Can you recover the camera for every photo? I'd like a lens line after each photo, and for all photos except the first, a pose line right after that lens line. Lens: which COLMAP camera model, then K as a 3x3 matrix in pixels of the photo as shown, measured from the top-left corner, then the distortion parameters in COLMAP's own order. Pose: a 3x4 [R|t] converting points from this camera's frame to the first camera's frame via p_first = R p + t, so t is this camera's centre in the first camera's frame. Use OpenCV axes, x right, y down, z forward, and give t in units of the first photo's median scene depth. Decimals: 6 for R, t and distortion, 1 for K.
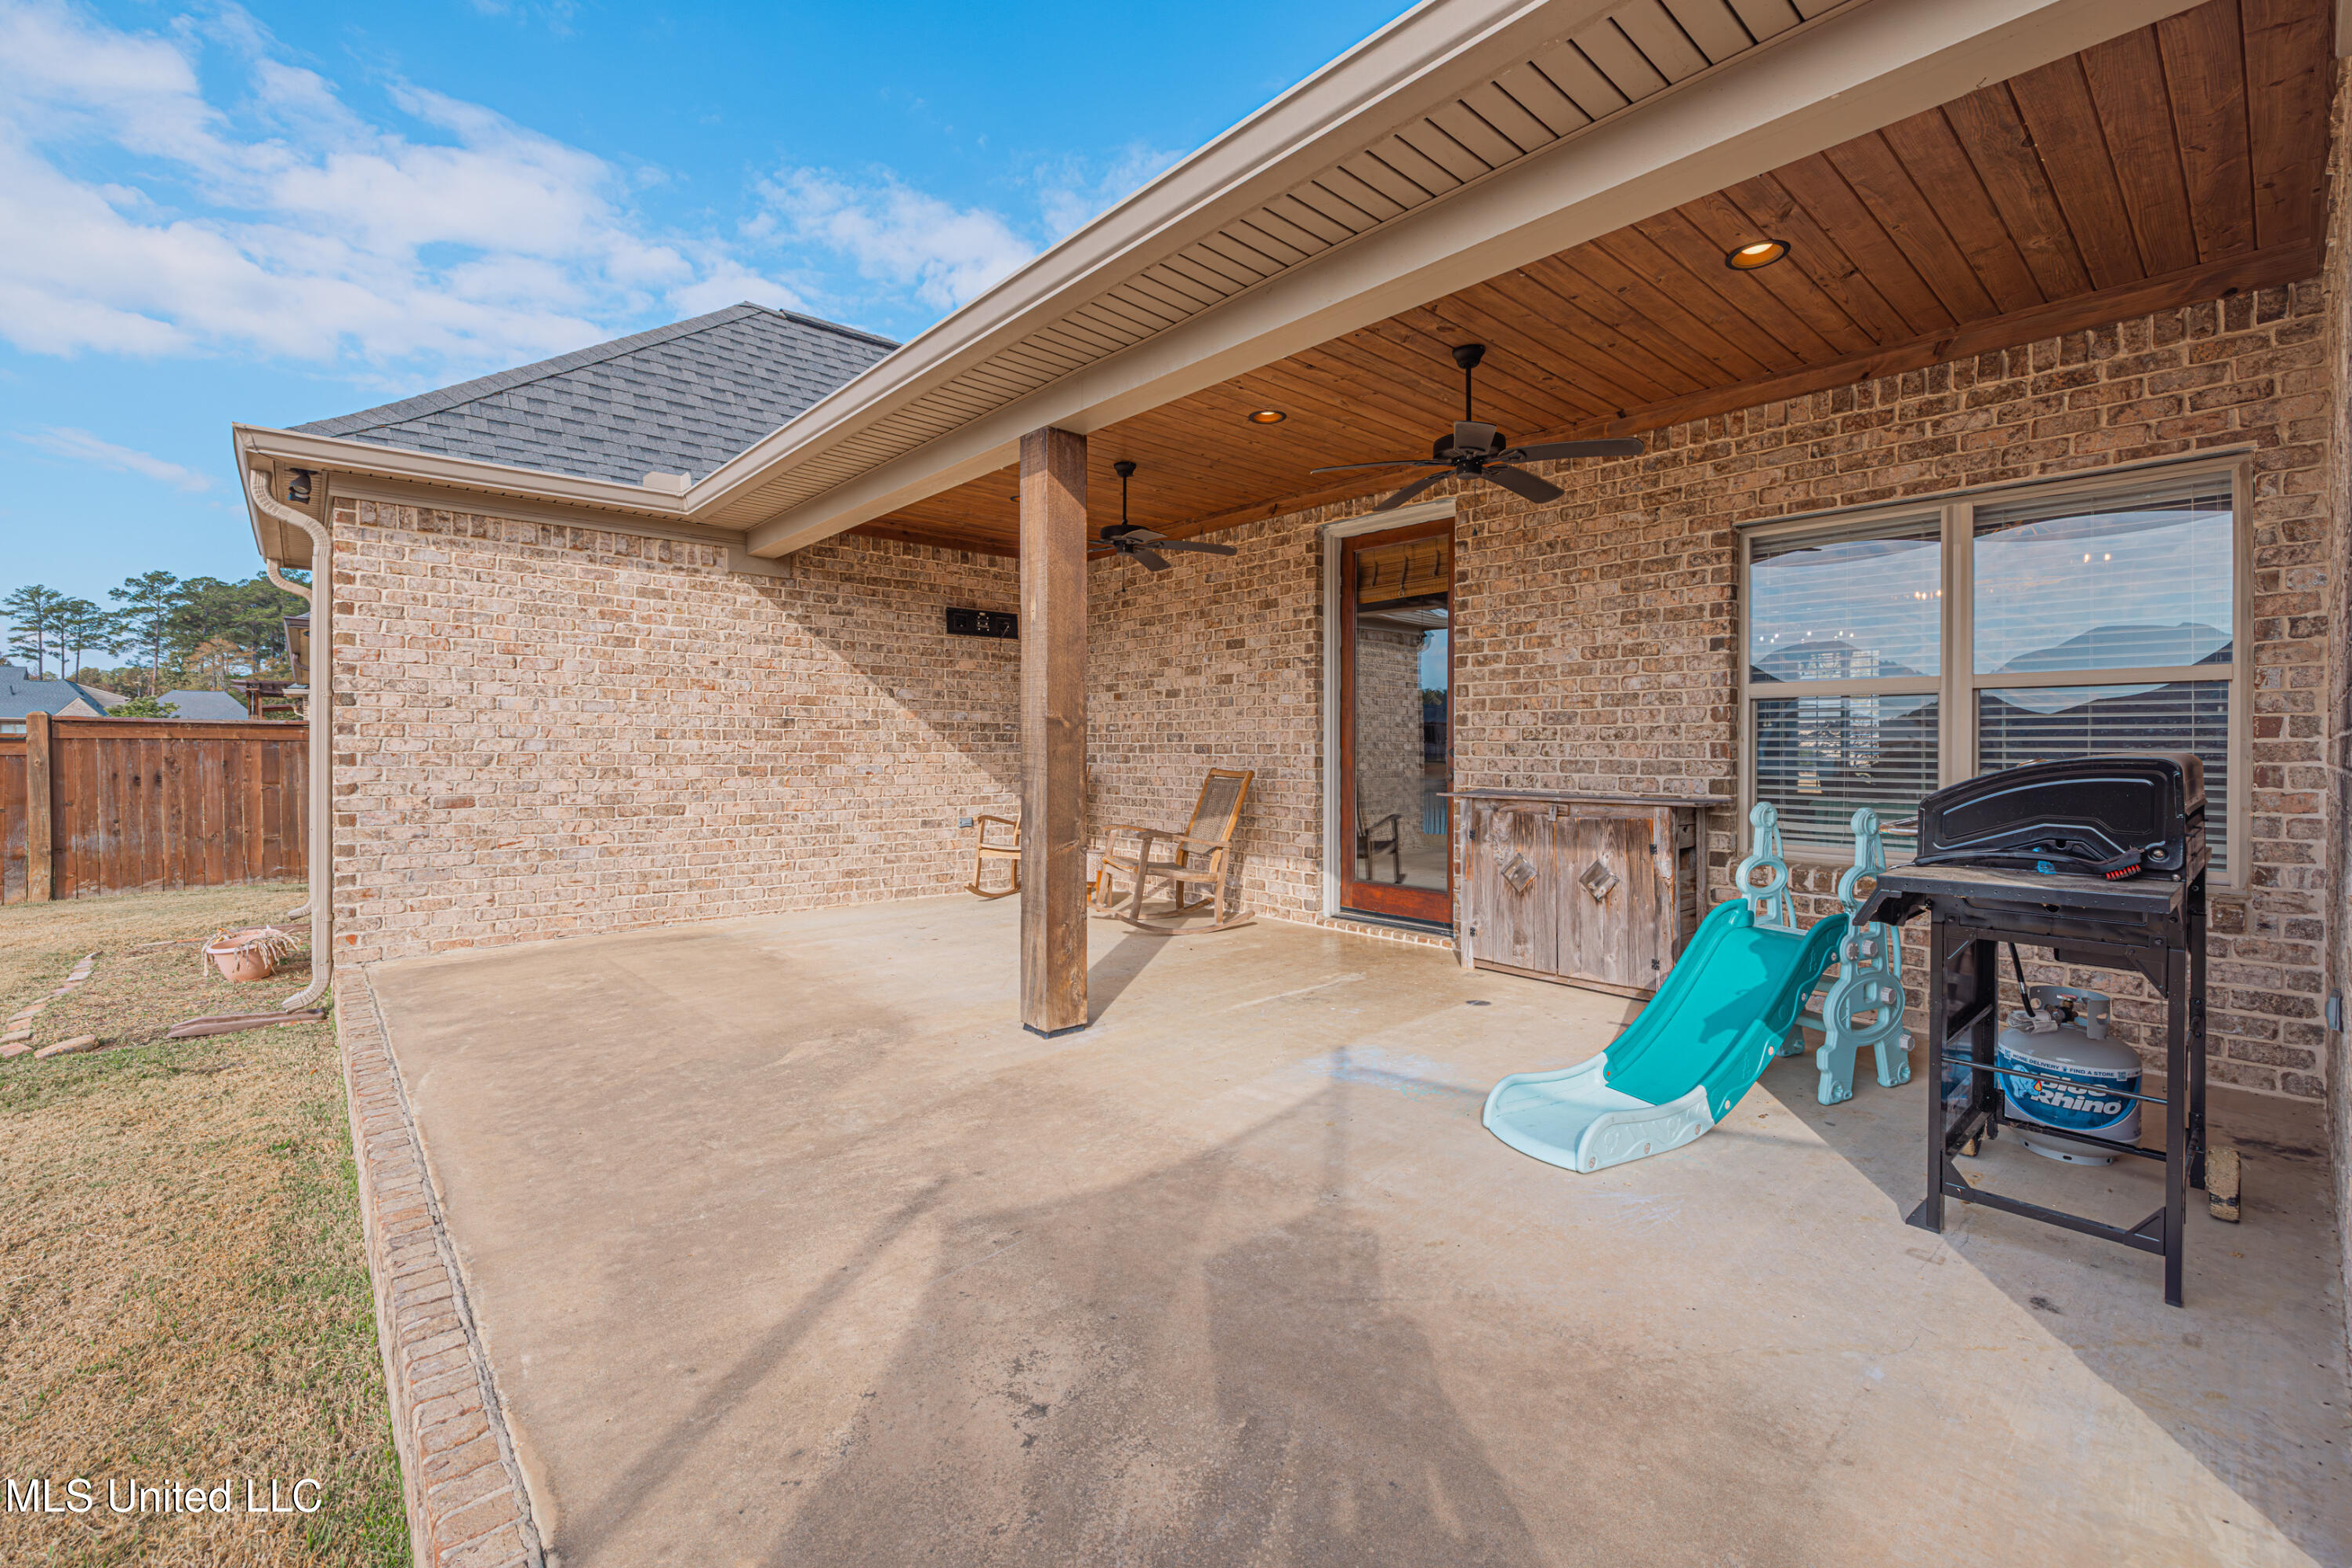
lens RADIAL K [[996.1, 0, 1177.3], [0, 996.1, 750.7], [0, 0, 1]] dist [0.001773, 0.000261]
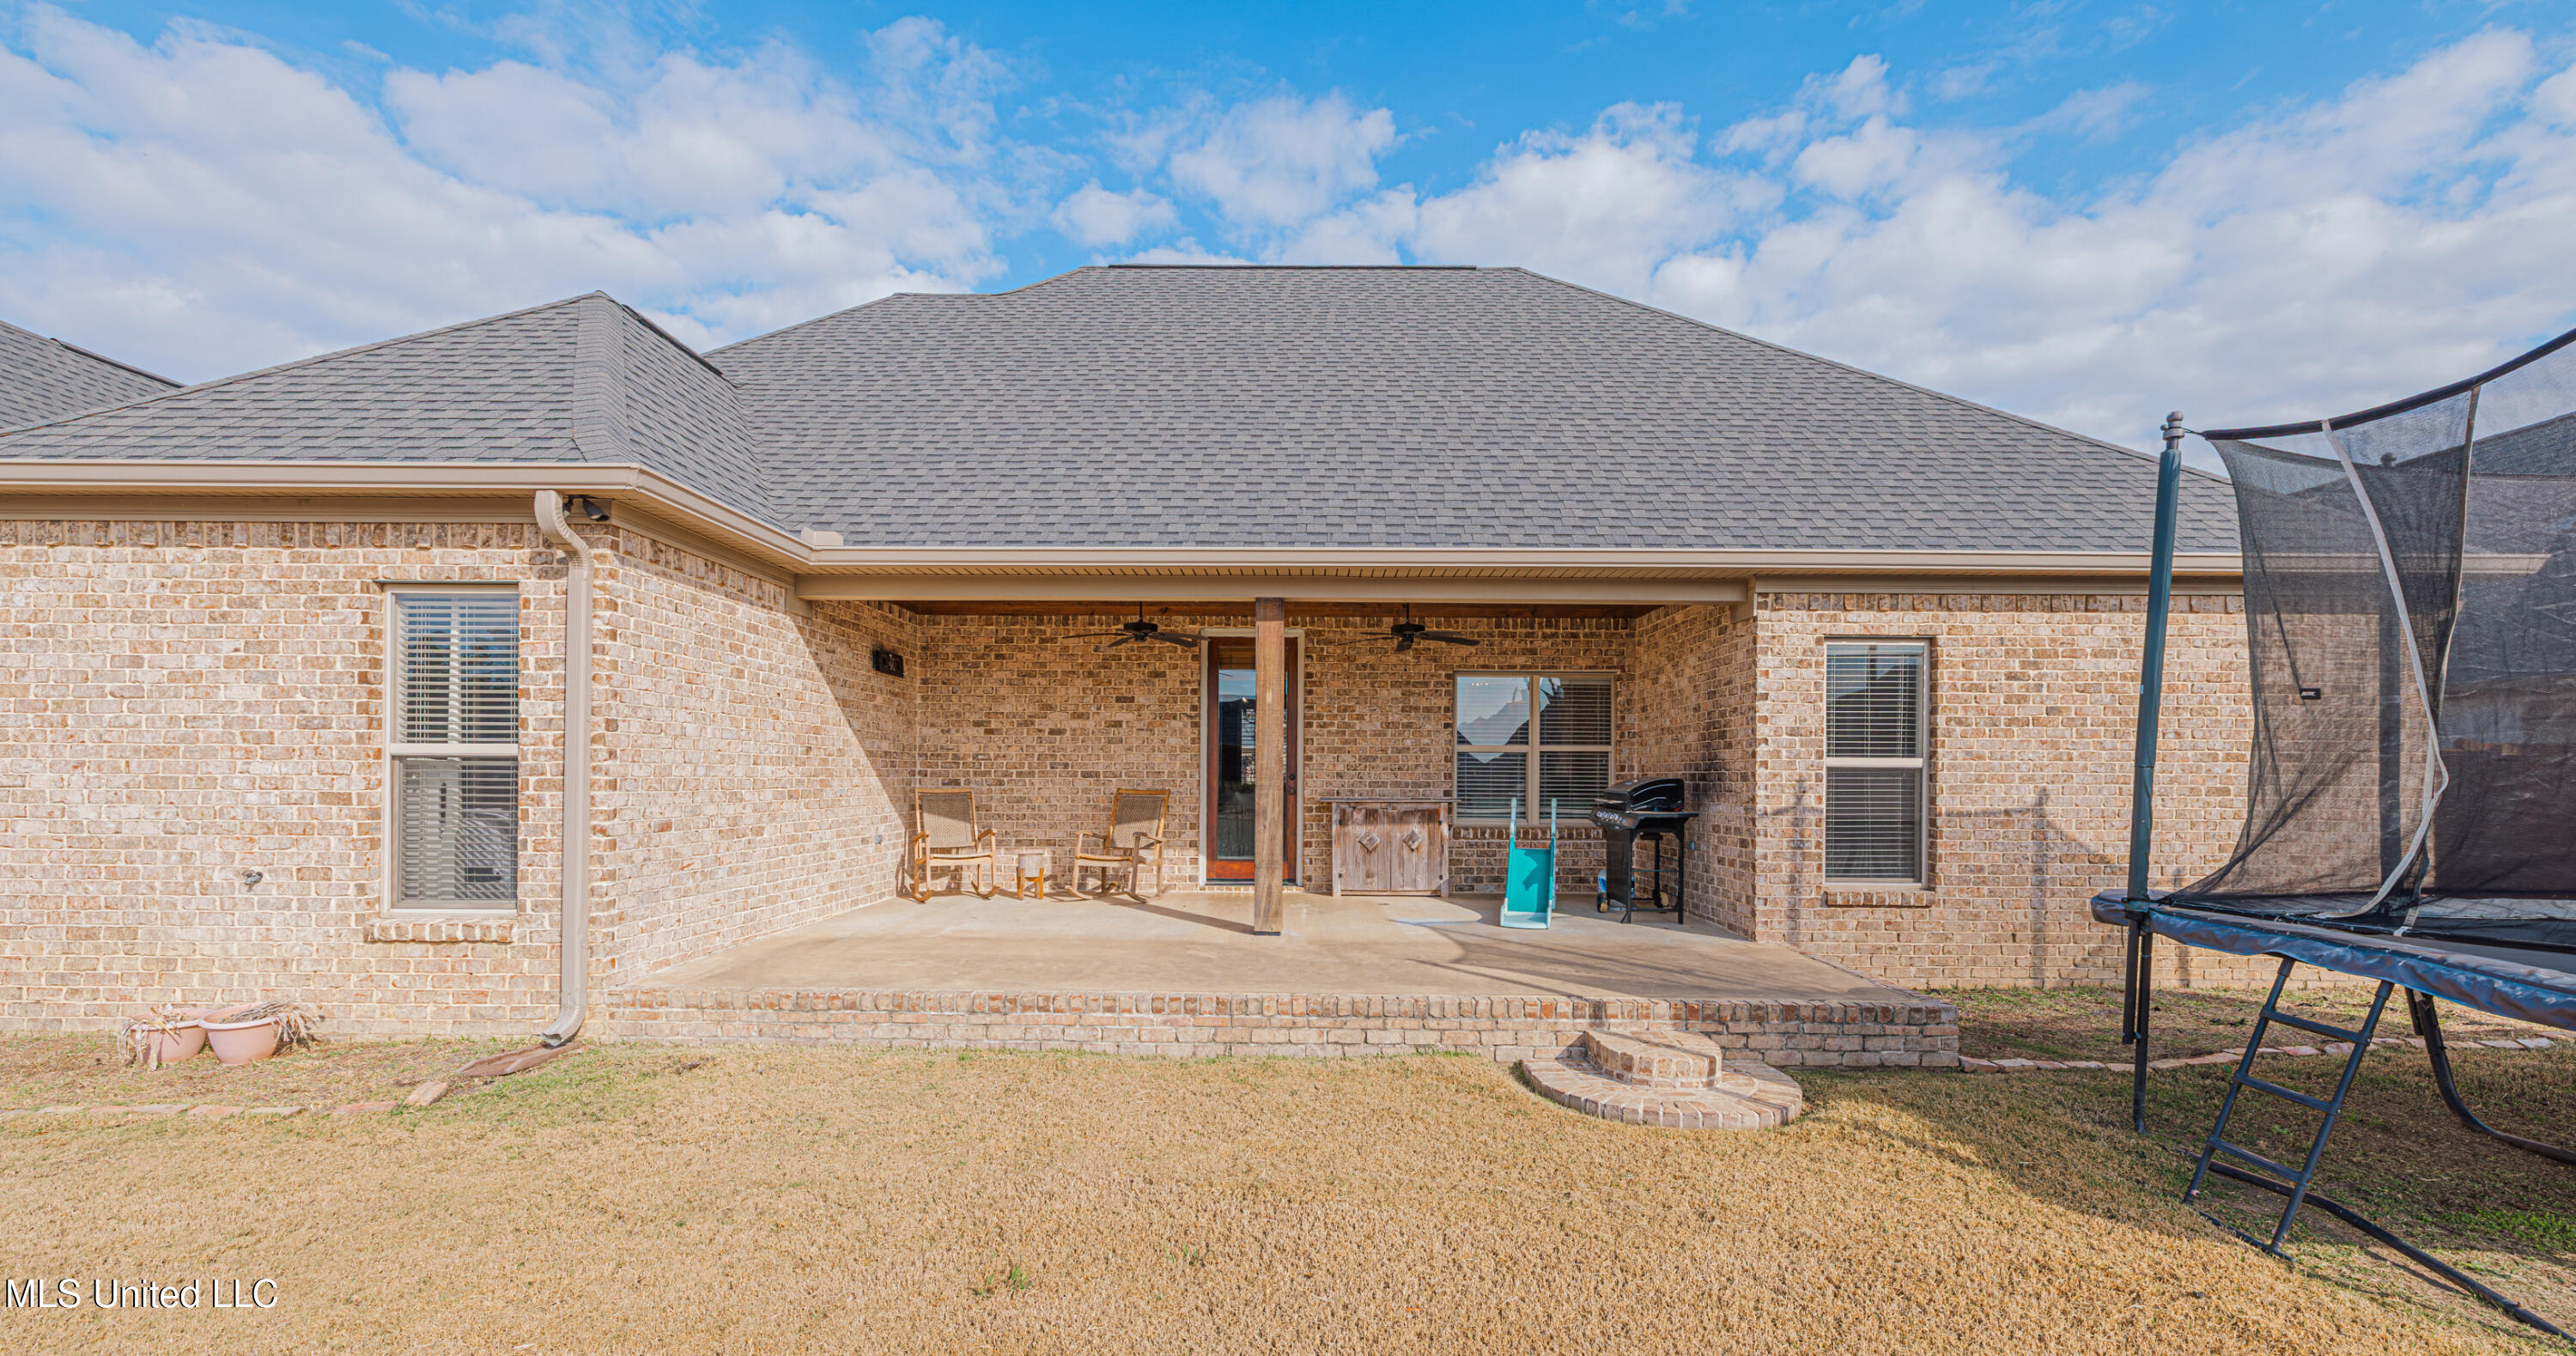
lens RADIAL K [[1058.0, 0, 1293.3], [0, 1058.0, 784.3], [0, 0, 1]] dist [-0.003651, 0.000018]
pose [[0.668980, -0.005894, 0.743257, -0.984514], [-0.001610, 0.999955, 0.009378, -0.002546], [-0.743278, -0.007470, 0.668940, -0.189226]]
